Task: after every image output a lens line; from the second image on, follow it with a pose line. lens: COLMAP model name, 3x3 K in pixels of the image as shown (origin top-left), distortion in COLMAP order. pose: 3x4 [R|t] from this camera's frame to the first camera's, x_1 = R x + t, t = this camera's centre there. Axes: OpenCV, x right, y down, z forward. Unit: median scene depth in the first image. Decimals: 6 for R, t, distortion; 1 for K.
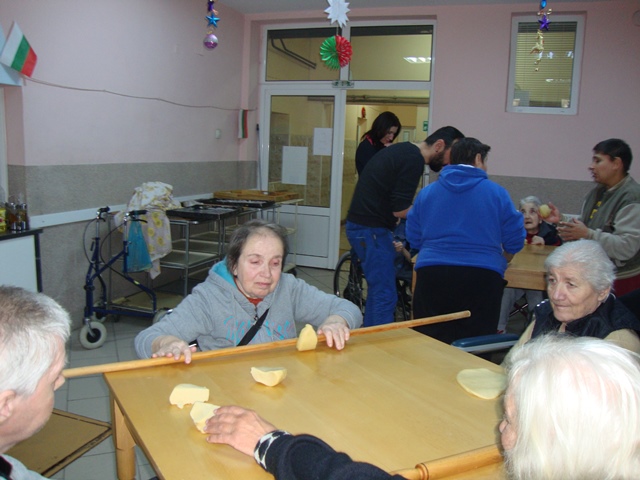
lens RADIAL K [[564.5, 0, 321.1], [0, 564.5, 241.6], [0, 0, 1]] dist [-0.211399, 0.208589]
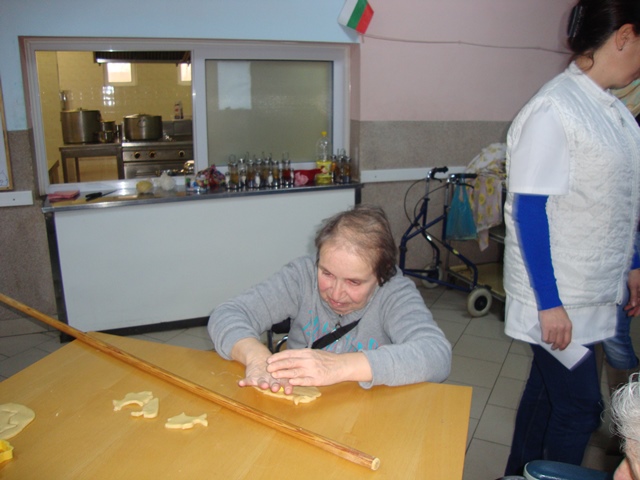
lens RADIAL K [[564.5, 0, 320.8], [0, 564.5, 243.4], [0, 0, 1]] dist [-0.211399, 0.208589]
pose [[0.648741, 0.161805, -0.743609, 0.208798], [-0.101633, 0.986803, 0.126056, -0.034203], [0.754193, -0.006203, 0.656624, 0.224242]]
